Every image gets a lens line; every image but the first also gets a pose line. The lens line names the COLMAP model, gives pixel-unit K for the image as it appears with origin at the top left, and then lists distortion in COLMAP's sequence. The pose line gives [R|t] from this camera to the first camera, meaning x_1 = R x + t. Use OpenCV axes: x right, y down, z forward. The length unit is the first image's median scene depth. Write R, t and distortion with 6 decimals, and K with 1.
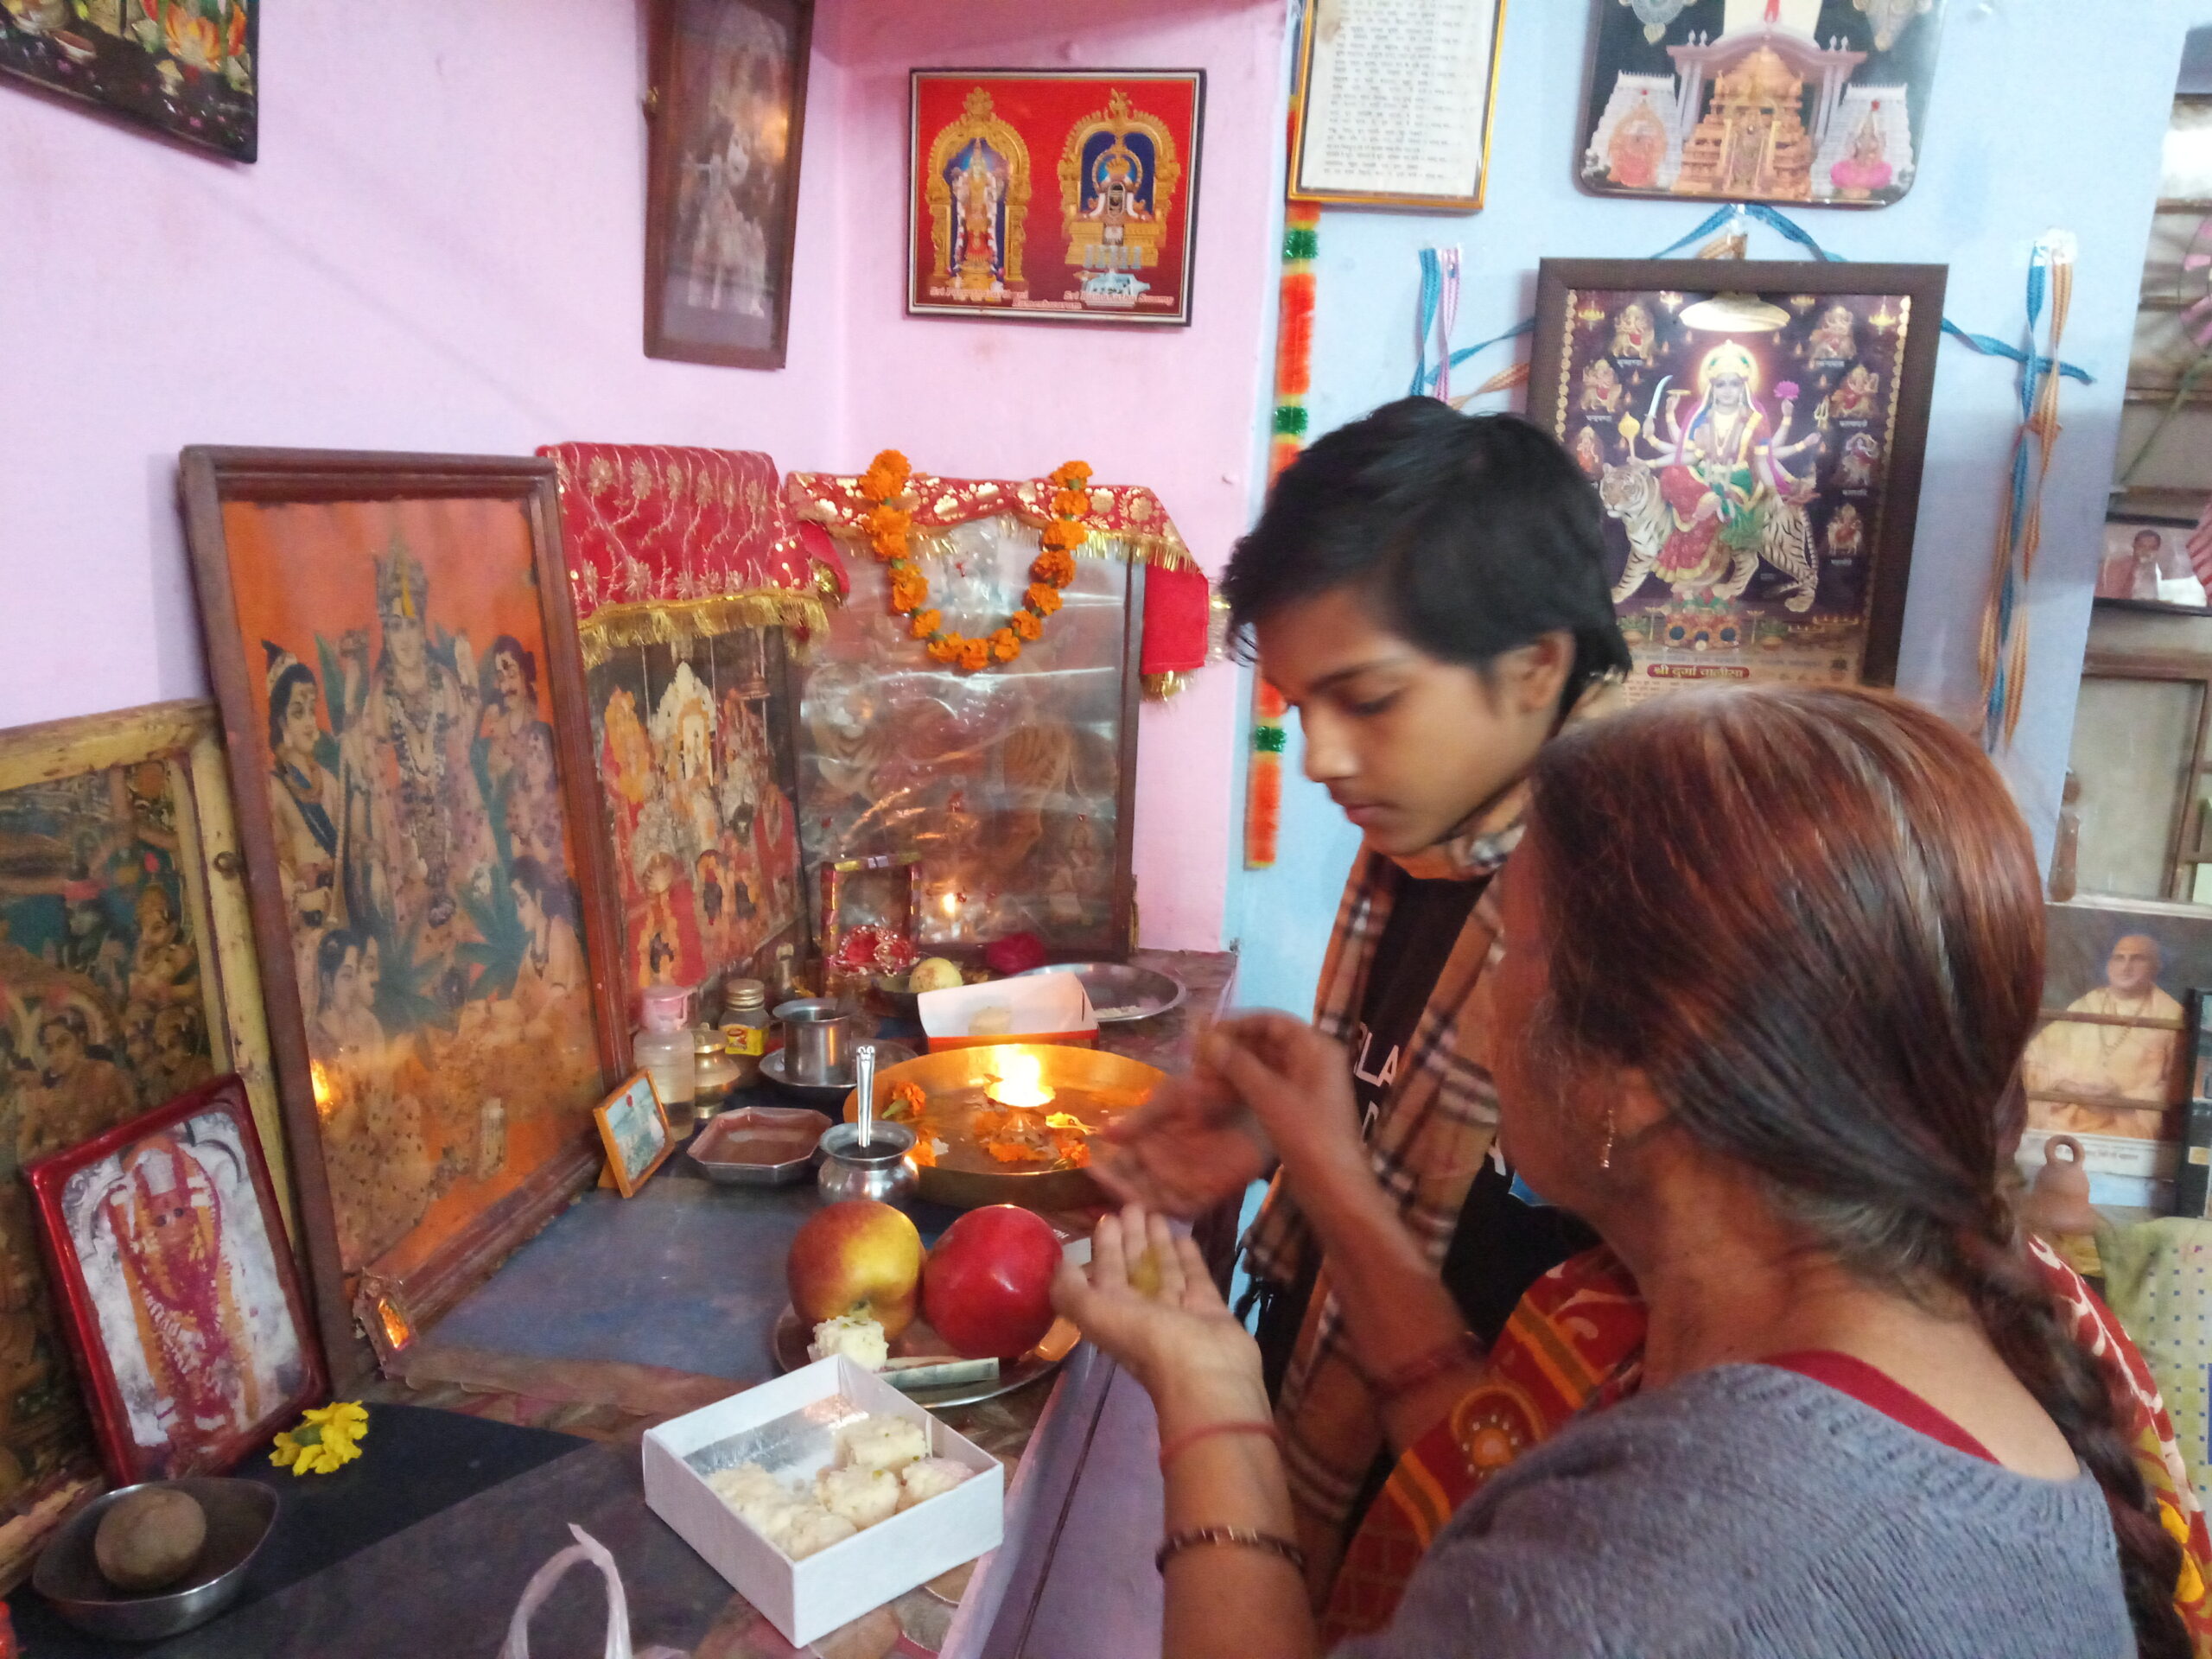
lens RADIAL K [[1695.3, 0, 1116.6], [0, 1695.3, 820.8], [0, 0, 1]] dist [0.070796, -0.090788]
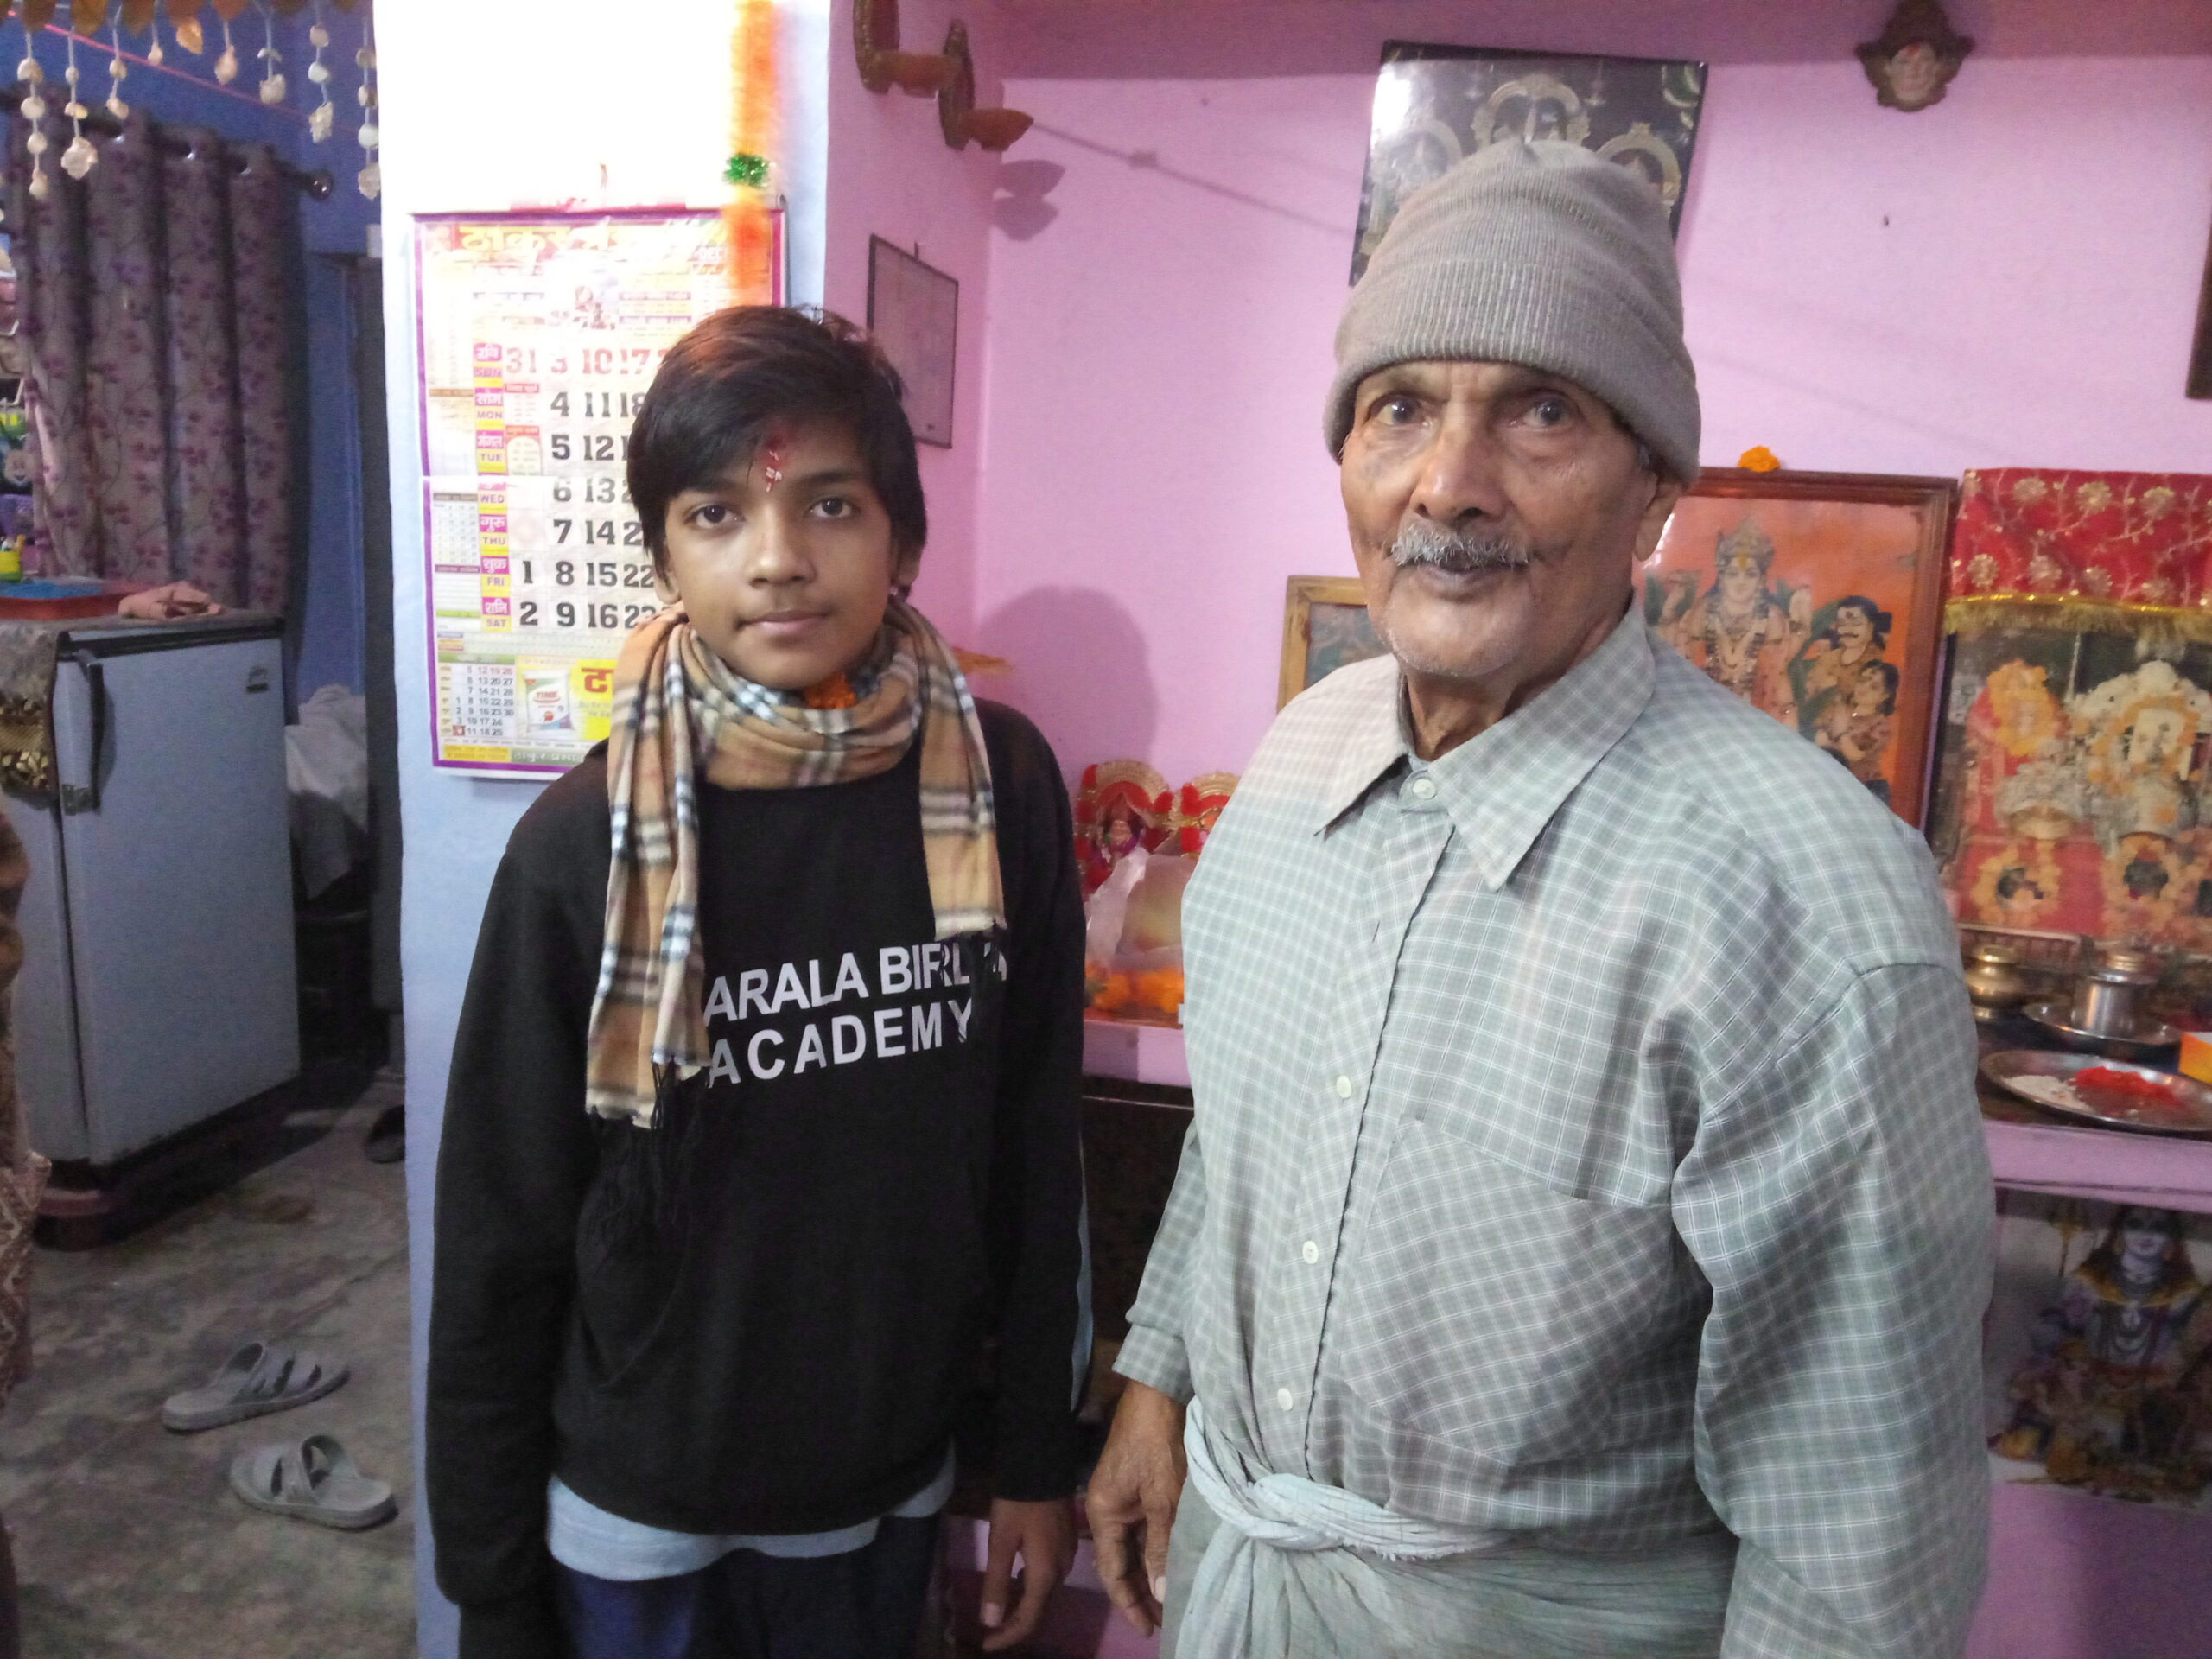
lens RADIAL K [[1695.3, 0, 1082.1], [0, 1695.3, 831.6], [0, 0, 1]] dist [0.070796, -0.090788]
pose [[-0.031888, 0.142132, -0.989334, 0.805303], [-0.251603, 0.956820, 0.145571, 0.026106], [0.967305, 0.253561, 0.005250, 0.284086]]
